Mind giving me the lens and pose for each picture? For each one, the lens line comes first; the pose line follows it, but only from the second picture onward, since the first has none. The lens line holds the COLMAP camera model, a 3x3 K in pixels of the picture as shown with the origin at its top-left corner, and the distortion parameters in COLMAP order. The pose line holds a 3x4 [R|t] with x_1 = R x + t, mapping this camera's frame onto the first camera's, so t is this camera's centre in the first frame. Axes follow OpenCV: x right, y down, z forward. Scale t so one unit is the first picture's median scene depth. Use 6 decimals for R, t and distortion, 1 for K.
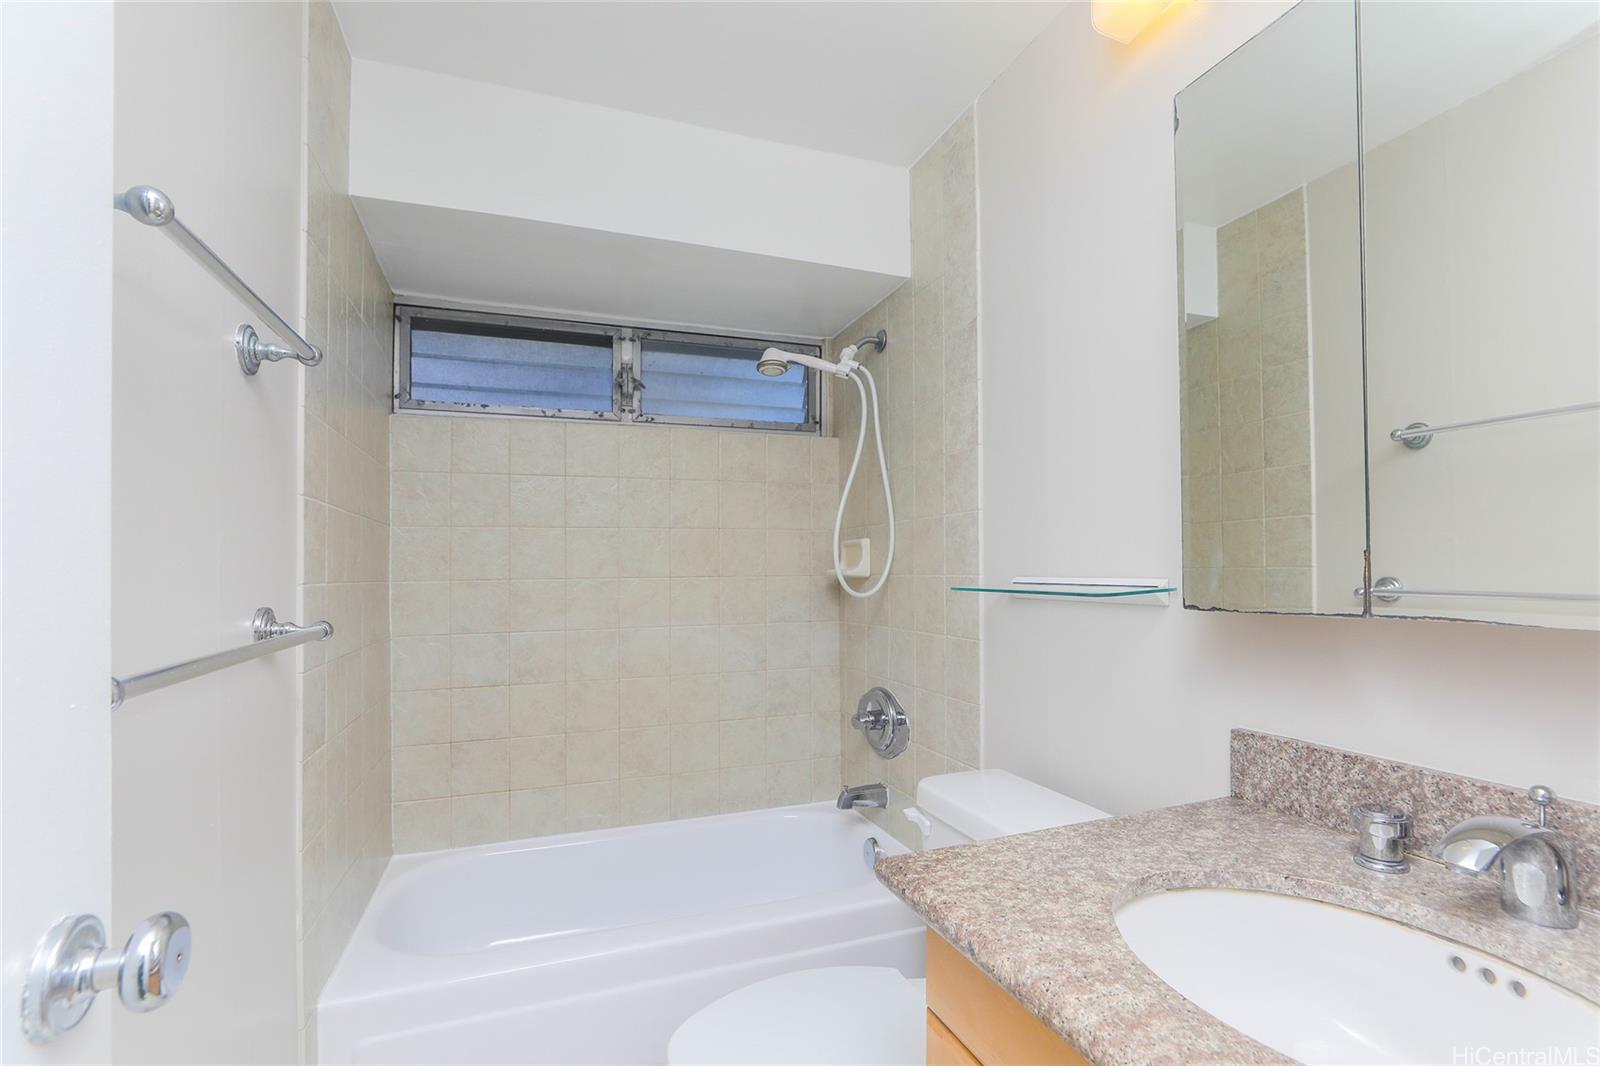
lens RADIAL K [[743.0, 0, 803.8], [0, 743.0, 558.5], [0, 0, 1]] dist [-0.021753, 0.008743]
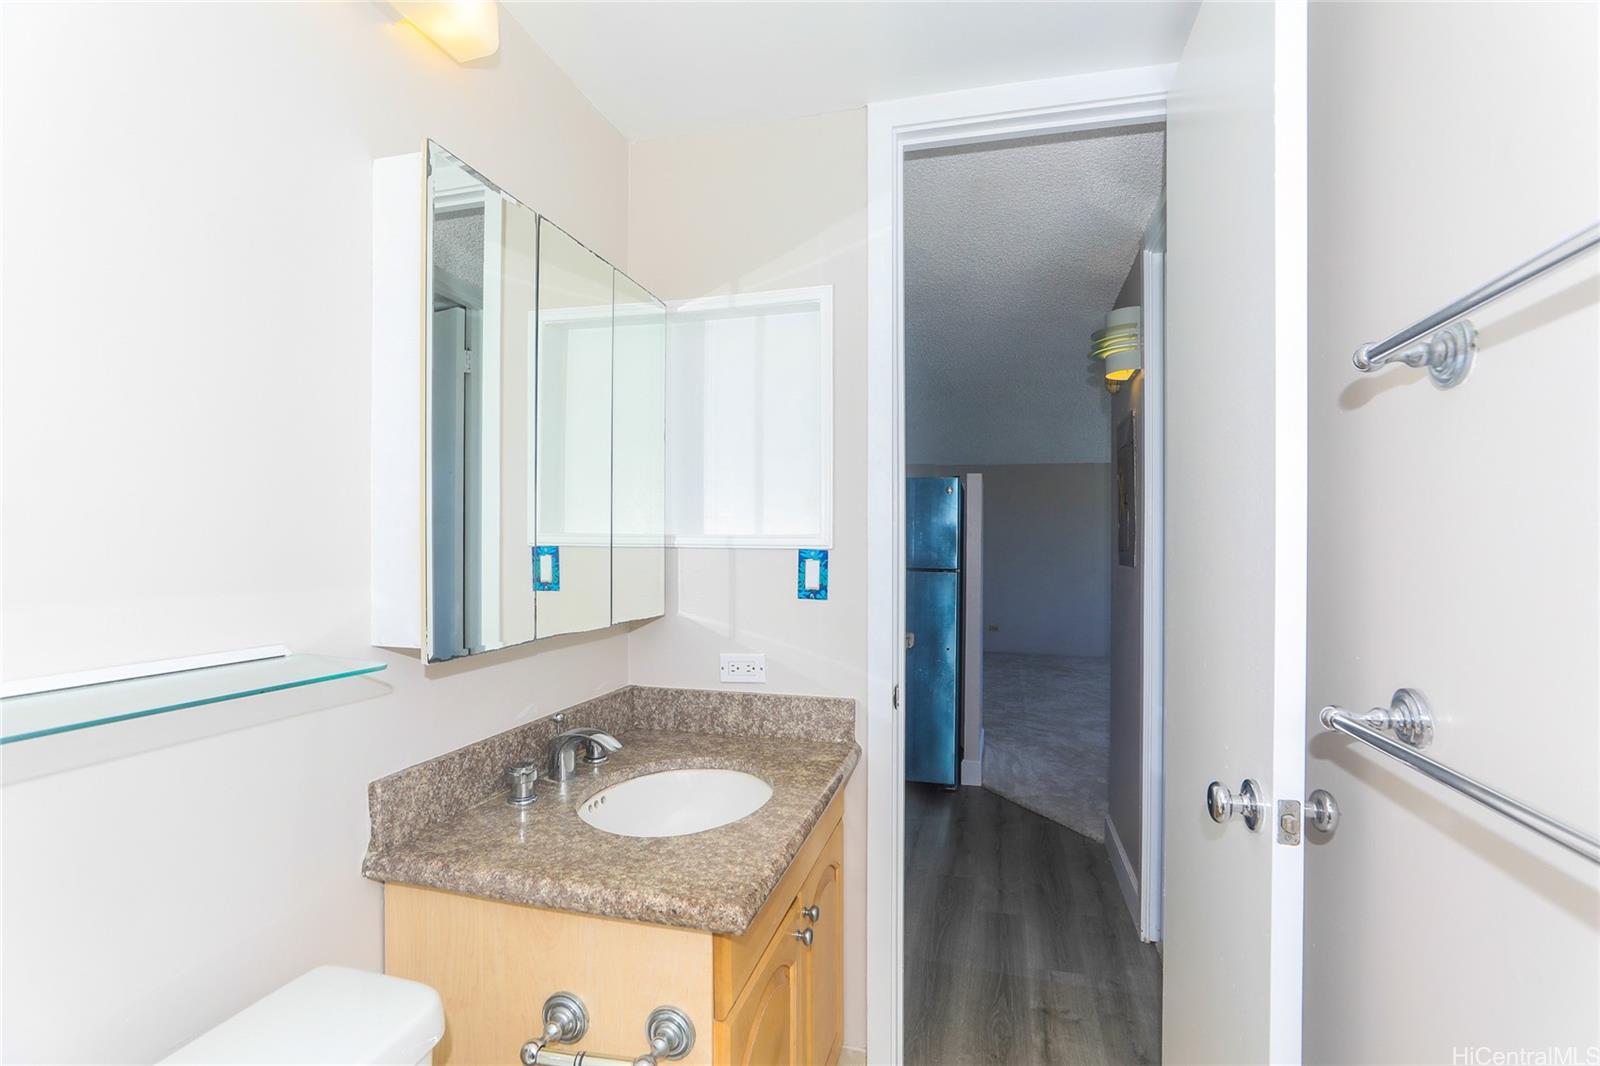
lens RADIAL K [[743.0, 0, 803.8], [0, 743.0, 558.5], [0, 0, 1]] dist [-0.021753, 0.008743]
pose [[-0.820021, 0.002683, 0.572327, -0.540406], [0.001646, 0.999996, -0.002329, -0.081589], [-0.572331, -0.000968, -0.820022, 1.761492]]
